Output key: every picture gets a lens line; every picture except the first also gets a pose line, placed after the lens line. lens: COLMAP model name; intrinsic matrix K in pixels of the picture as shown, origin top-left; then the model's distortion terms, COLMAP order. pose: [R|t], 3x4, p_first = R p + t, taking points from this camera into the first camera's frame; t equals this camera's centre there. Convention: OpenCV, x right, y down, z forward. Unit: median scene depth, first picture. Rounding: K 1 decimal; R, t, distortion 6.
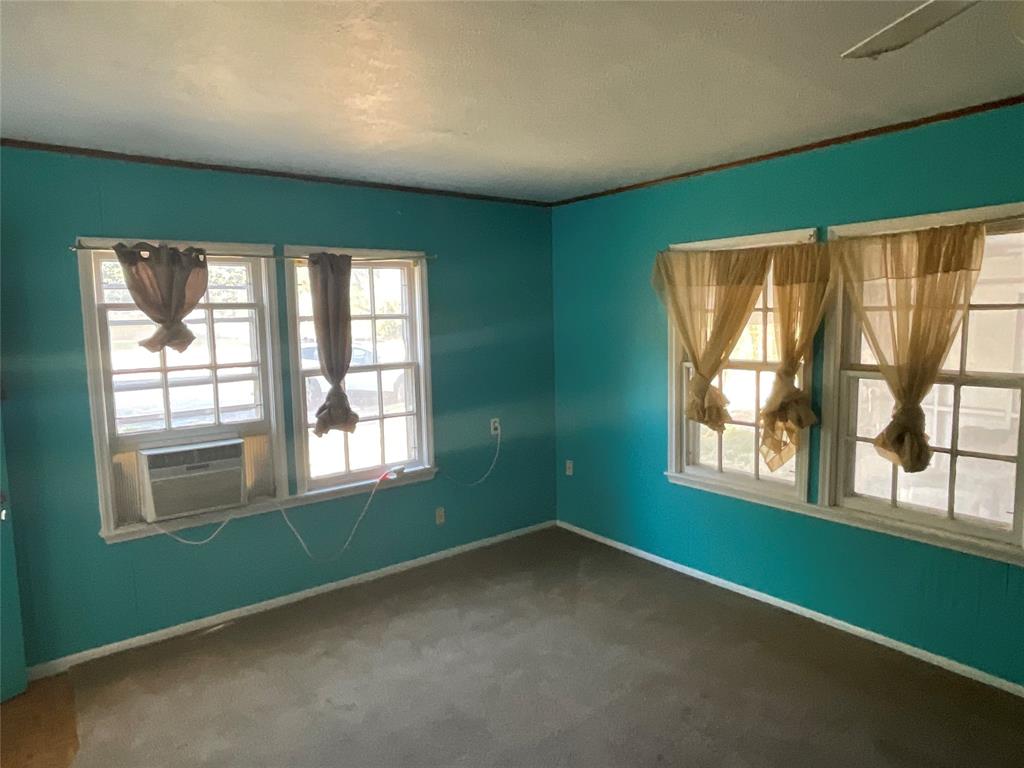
lens RADIAL K [[646.4, 0, 513.1], [0, 646.4, 377.9], [0, 0, 1]] dist [-0.002000, -0.004720]
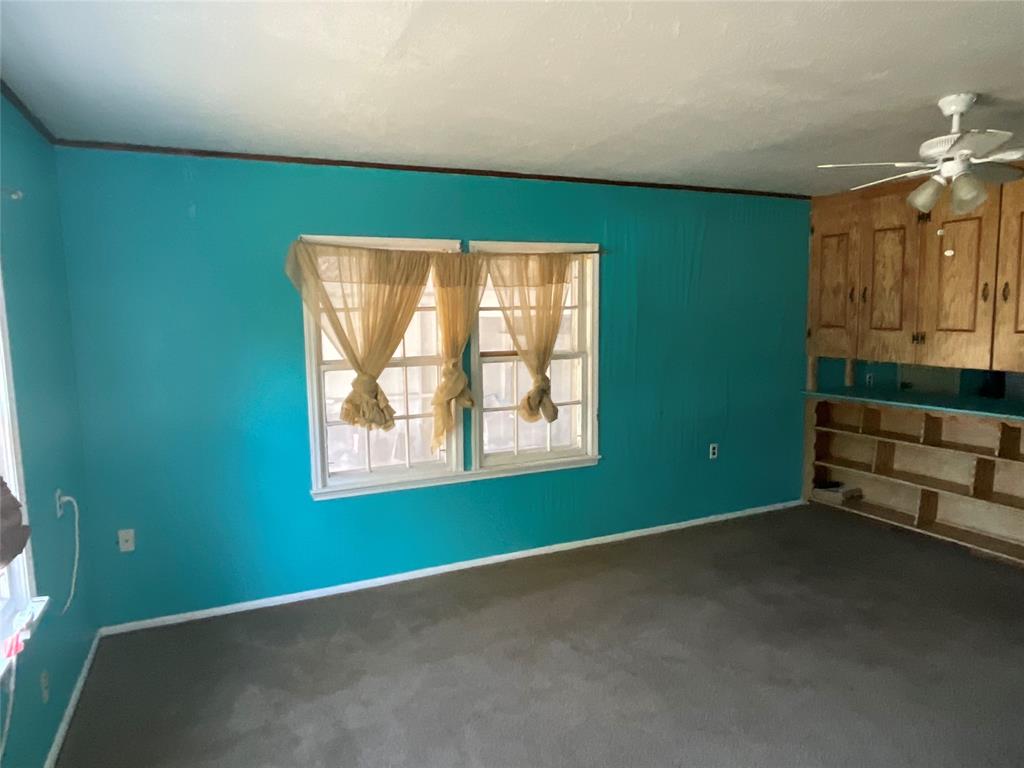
lens RADIAL K [[646.4, 0, 512.3], [0, 646.4, 388.2], [0, 0, 1]] dist [-0.002000, -0.004720]
pose [[0.233932, -0.118881, 0.964957, -0.641353], [0.099666, 0.990200, 0.097829, -0.064722], [-0.967131, 0.073288, 0.243488, 0.596743]]
